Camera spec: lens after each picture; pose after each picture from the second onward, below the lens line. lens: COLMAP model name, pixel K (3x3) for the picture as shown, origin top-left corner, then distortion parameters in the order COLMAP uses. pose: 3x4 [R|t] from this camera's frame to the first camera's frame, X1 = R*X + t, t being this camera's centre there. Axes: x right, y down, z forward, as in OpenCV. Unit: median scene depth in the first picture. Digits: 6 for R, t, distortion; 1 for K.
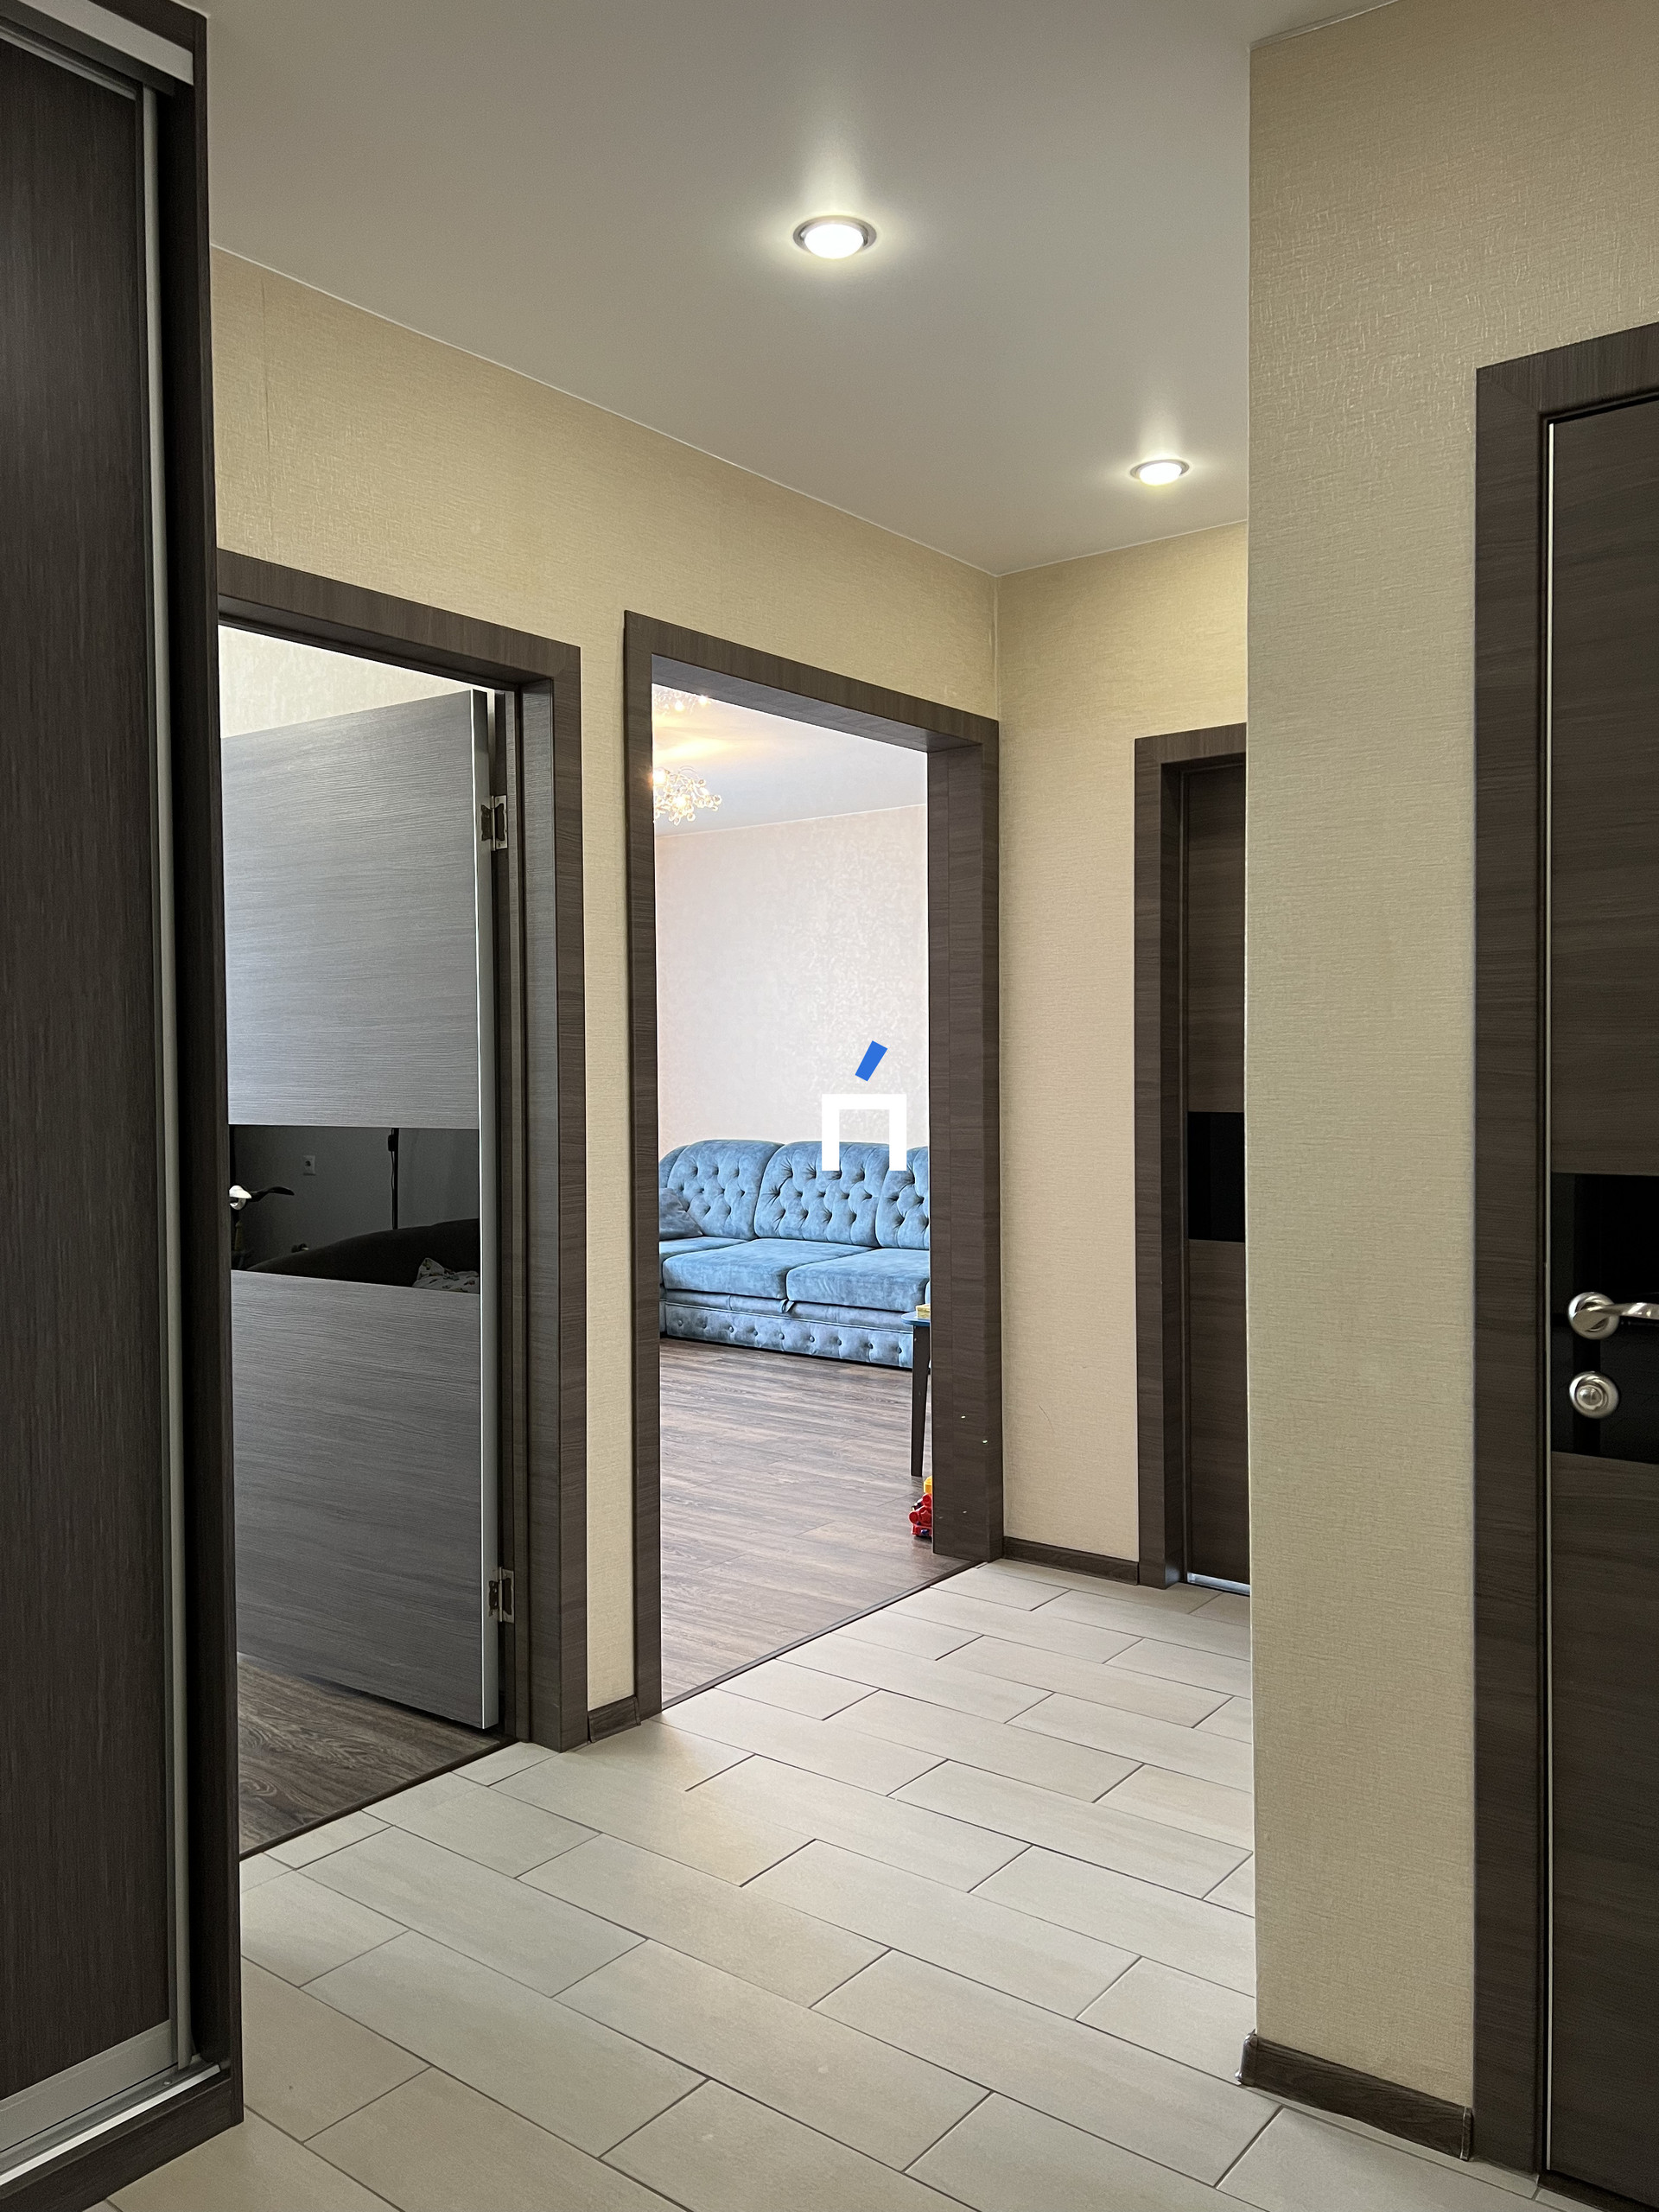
lens RADIAL K [[1670.2, 0, 825.2], [0, 1670.2, 1105.5], [0, 0, 1]] dist [0.006570, 0.001814]
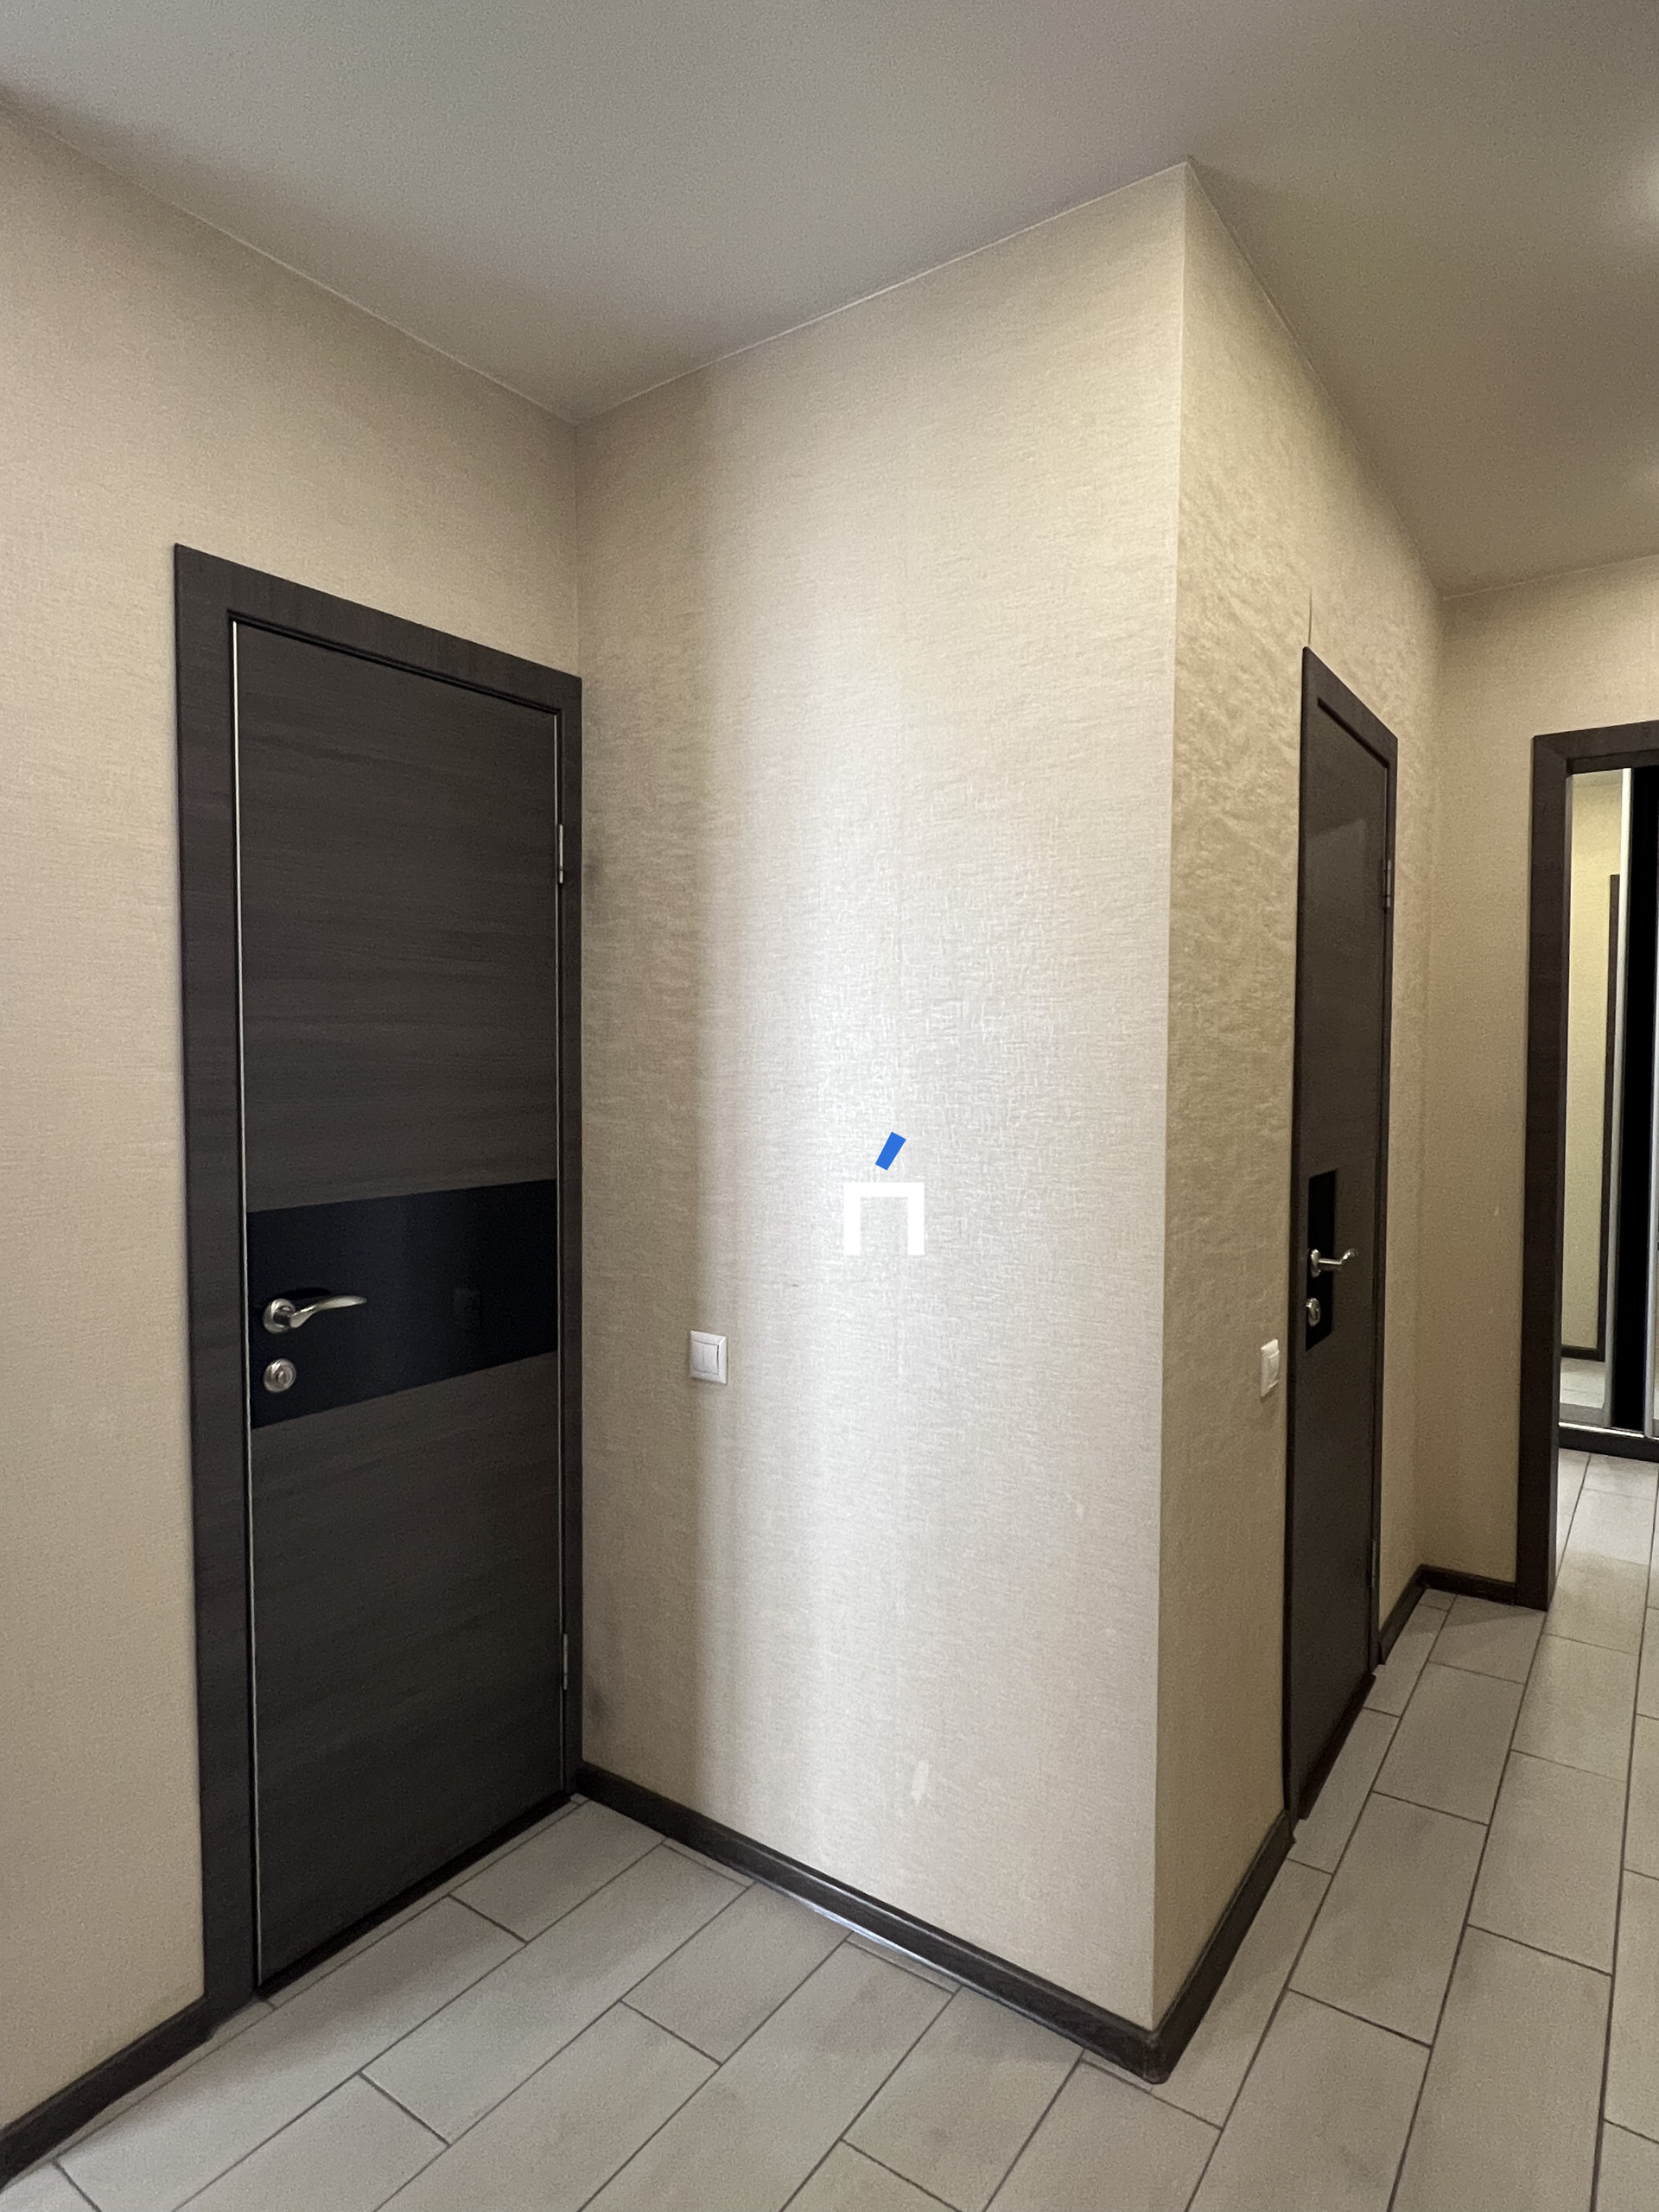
lens RADIAL K [[1240.2, 0, 824.1], [0, 1240.2, 1111.0], [0, 0, 1]] dist [-0.007425, -0.008766]
pose [[-0.056096, -0.034129, 0.997842, -0.517848], [0.038782, 0.998587, 0.036334, -0.053519], [-0.997672, 0.040737, -0.054693, 0.603709]]
